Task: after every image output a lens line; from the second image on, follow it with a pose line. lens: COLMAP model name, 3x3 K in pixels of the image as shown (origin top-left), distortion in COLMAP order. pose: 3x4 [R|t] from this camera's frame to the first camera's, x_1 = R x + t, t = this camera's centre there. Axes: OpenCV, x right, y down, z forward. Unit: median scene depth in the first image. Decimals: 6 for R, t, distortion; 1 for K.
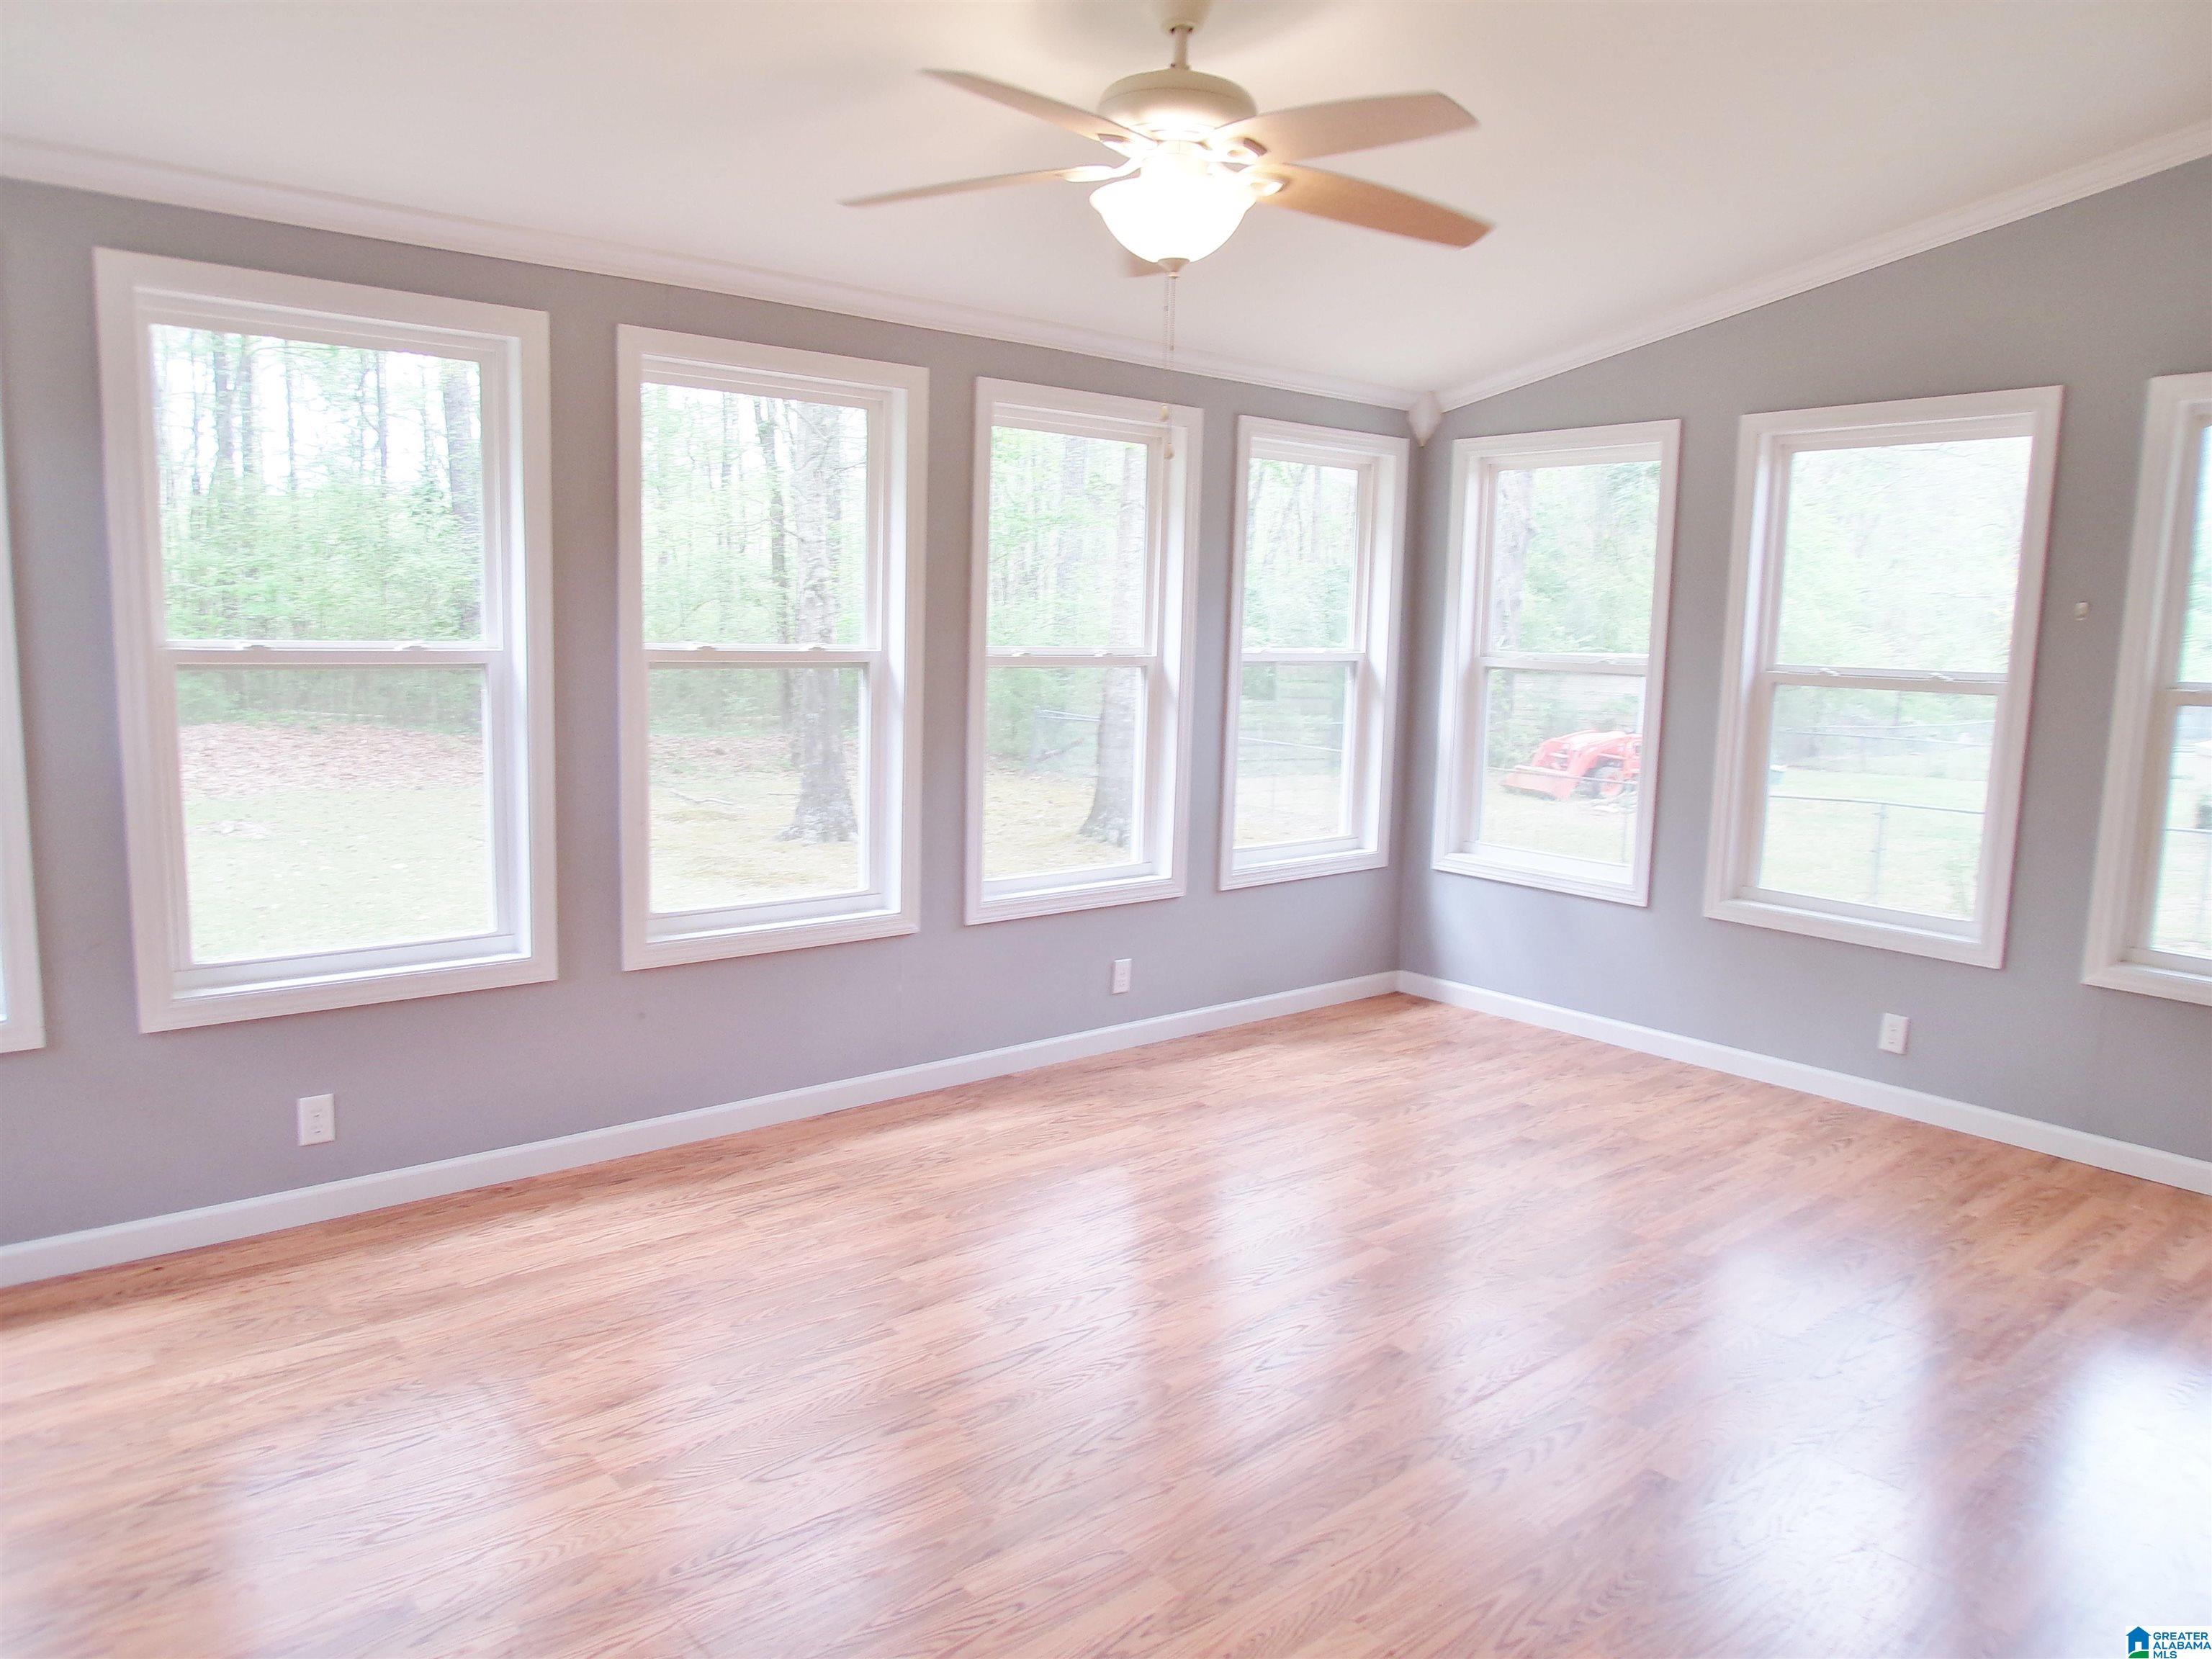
lens RADIAL K [[1490.7, 0, 1093.5], [0, 1490.7, 835.9], [0, 0, 1]] dist [-0.051034, 0.027388]
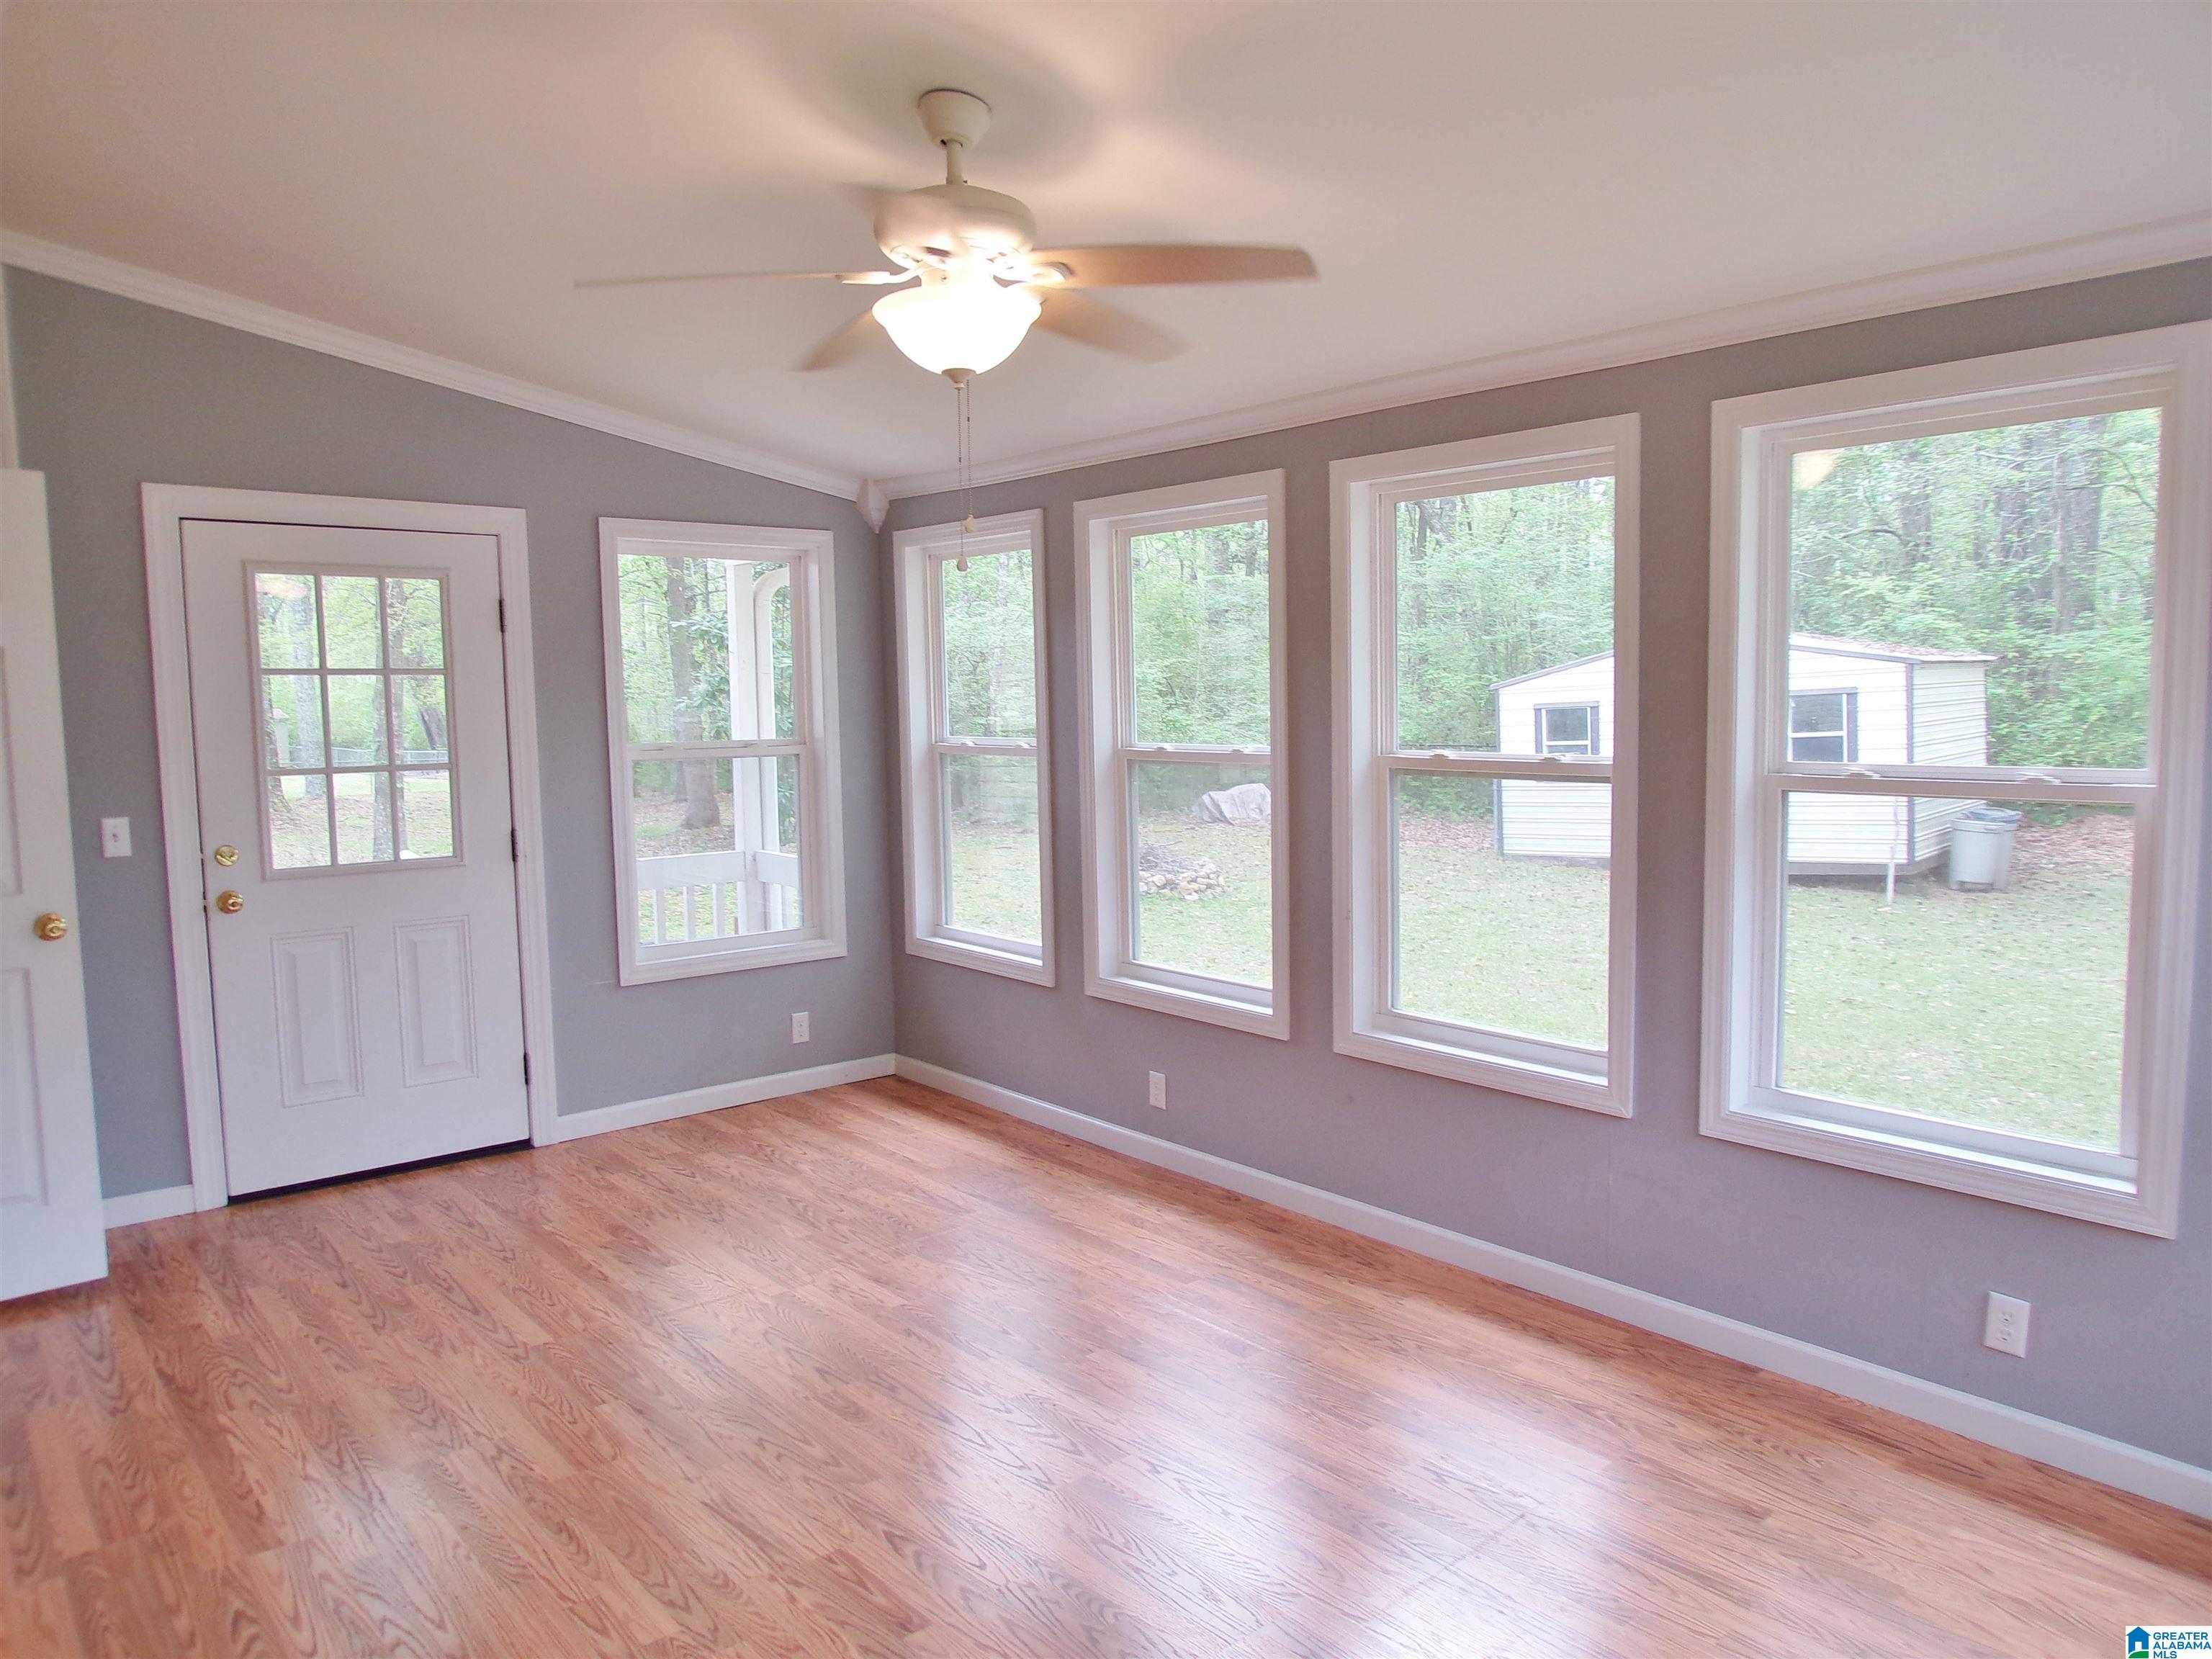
lens RADIAL K [[1490.7, 0, 1093.5], [0, 1490.7, 835.9], [0, 0, 1]] dist [-0.051034, 0.027388]
pose [[0.008748, 0.069081, -0.997573, 0.697677], [-0.132649, 0.988875, 0.067315, -0.105820], [0.991124, 0.131738, 0.017814, 0.731381]]
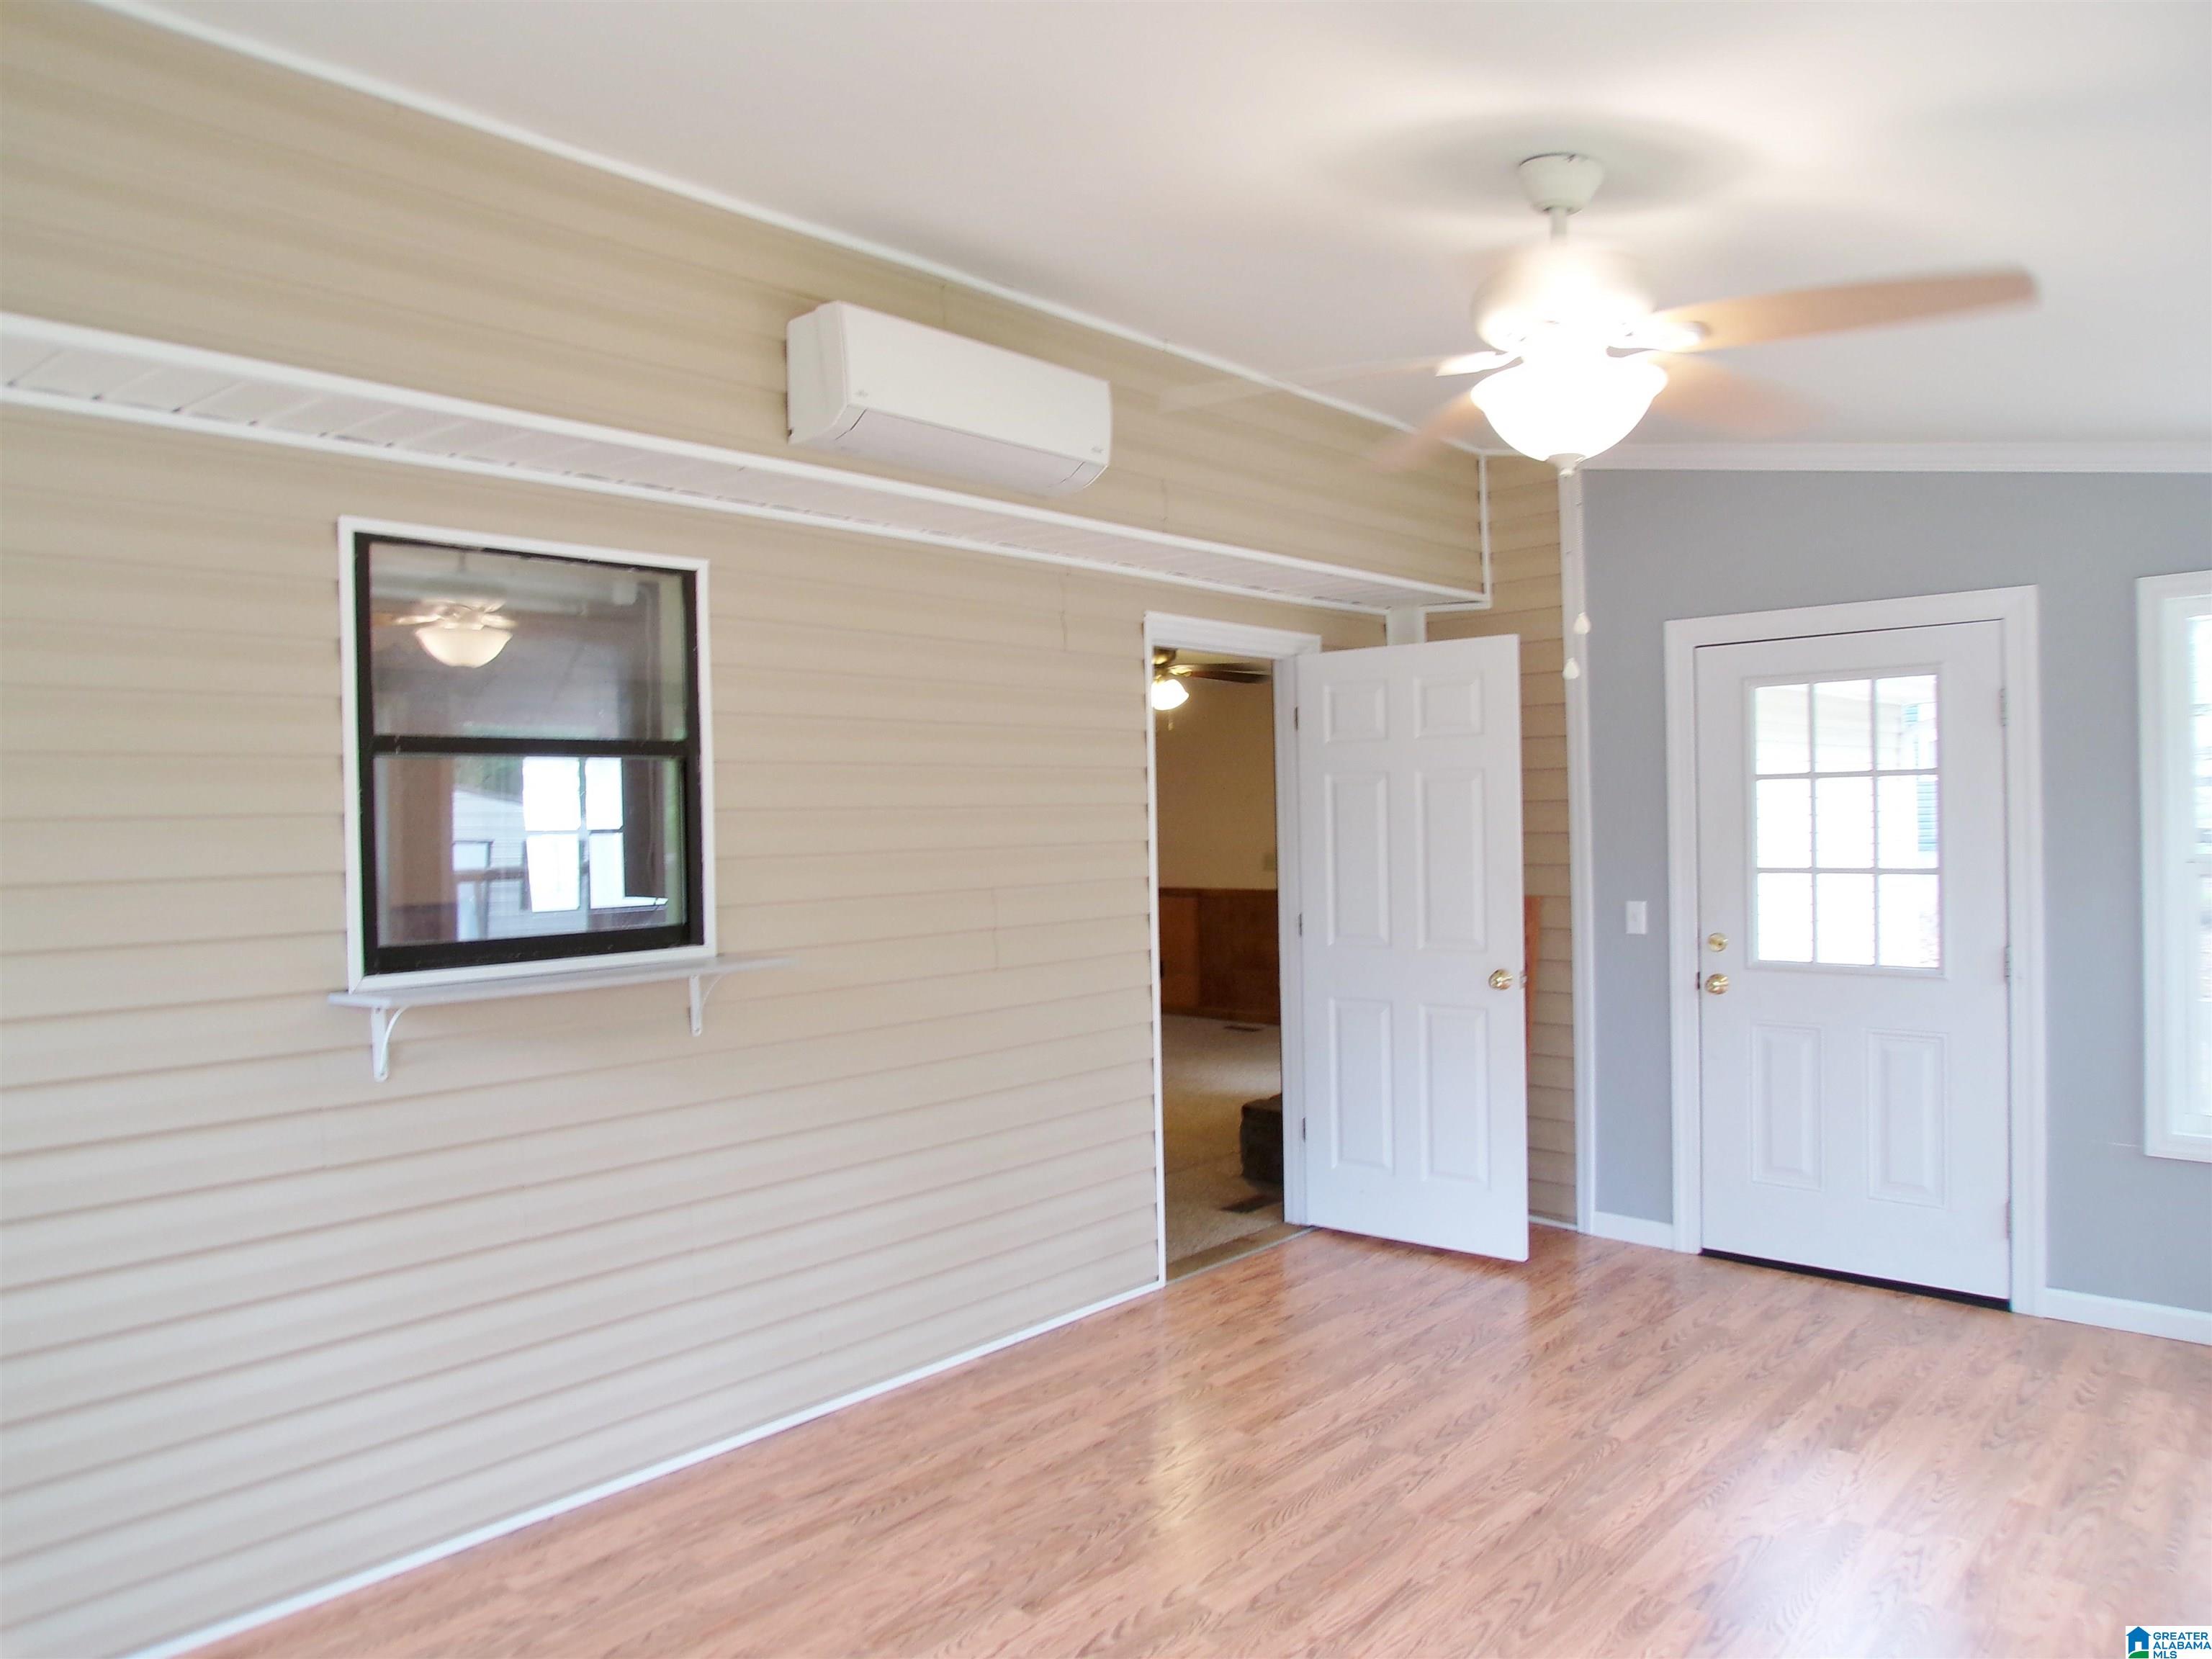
lens RADIAL K [[1490.7, 0, 1093.5], [0, 1490.7, 835.9], [0, 0, 1]] dist [-0.051034, 0.027388]
pose [[-0.991783, -0.002857, -0.127898, 0.290747], [-0.022239, 0.988379, 0.150372, -0.189486], [0.125982, 0.151980, -0.980322, 1.219891]]
